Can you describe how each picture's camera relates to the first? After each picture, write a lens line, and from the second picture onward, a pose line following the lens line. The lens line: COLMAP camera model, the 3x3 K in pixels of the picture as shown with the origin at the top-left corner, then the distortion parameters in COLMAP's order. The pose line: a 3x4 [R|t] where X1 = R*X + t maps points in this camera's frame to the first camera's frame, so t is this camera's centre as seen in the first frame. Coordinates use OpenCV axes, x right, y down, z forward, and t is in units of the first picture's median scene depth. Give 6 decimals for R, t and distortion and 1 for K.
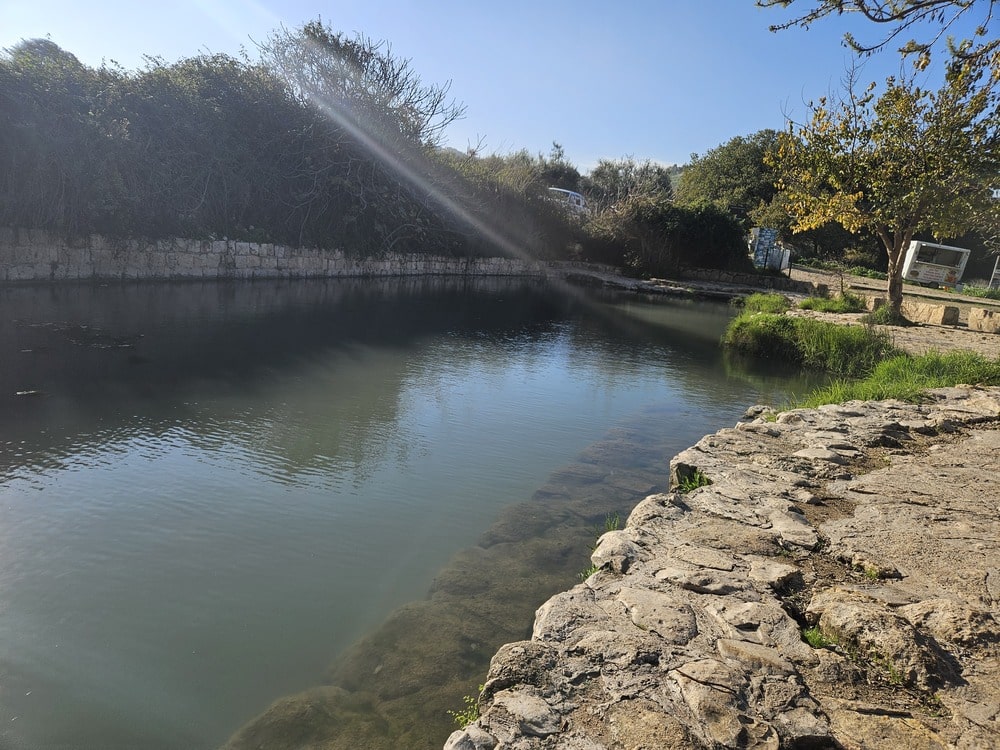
lens RADIAL K [[673.0, 0, 480.4], [0, 673.0, 376.6], [0, 0, 1]] dist [0.060297, -0.037619]
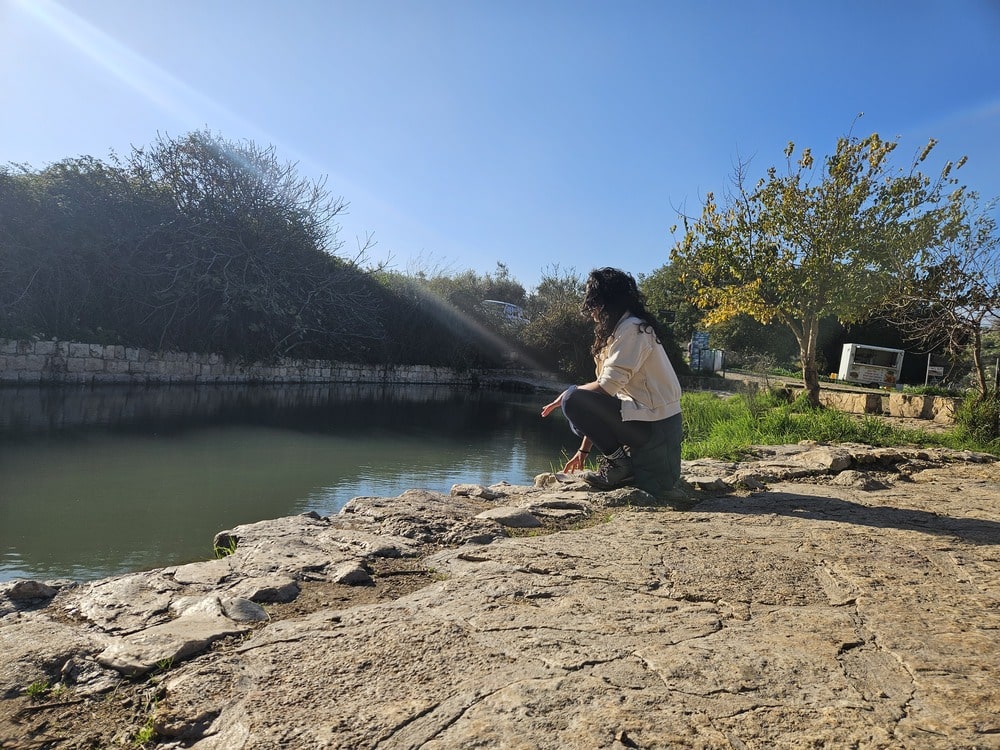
lens RADIAL K [[673.0, 0, 494.8], [0, 673.0, 371.8], [0, 0, 1]] dist [0.060297, -0.037619]
pose [[0.997781, -0.035518, 0.056314, 0.116159], [0.045474, 0.981353, -0.186759, 0.025440], [-0.048630, 0.188905, 0.980790, 0.085447]]
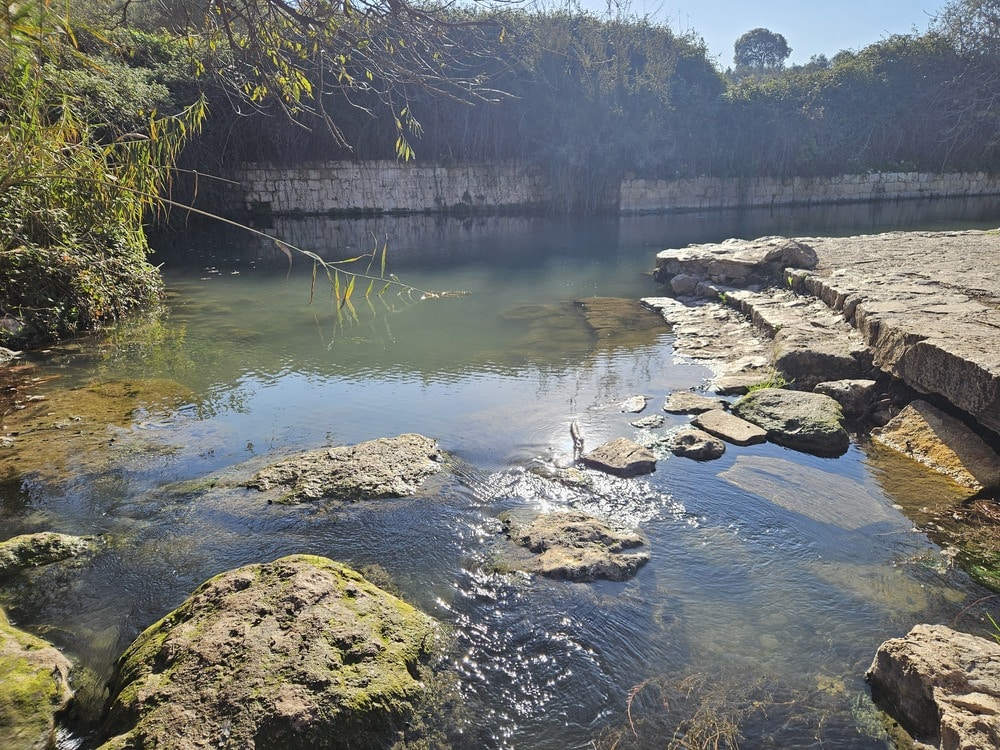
lens RADIAL K [[673.0, 0, 506.0], [0, 673.0, 372.0], [0, 0, 1]] dist [0.060297, -0.037619]
pose [[0.641267, 0.100373, -0.760725, 0.217542], [-0.067123, 0.994945, 0.074694, 0.134881], [0.764376, 0.003164, 0.644762, -0.445834]]
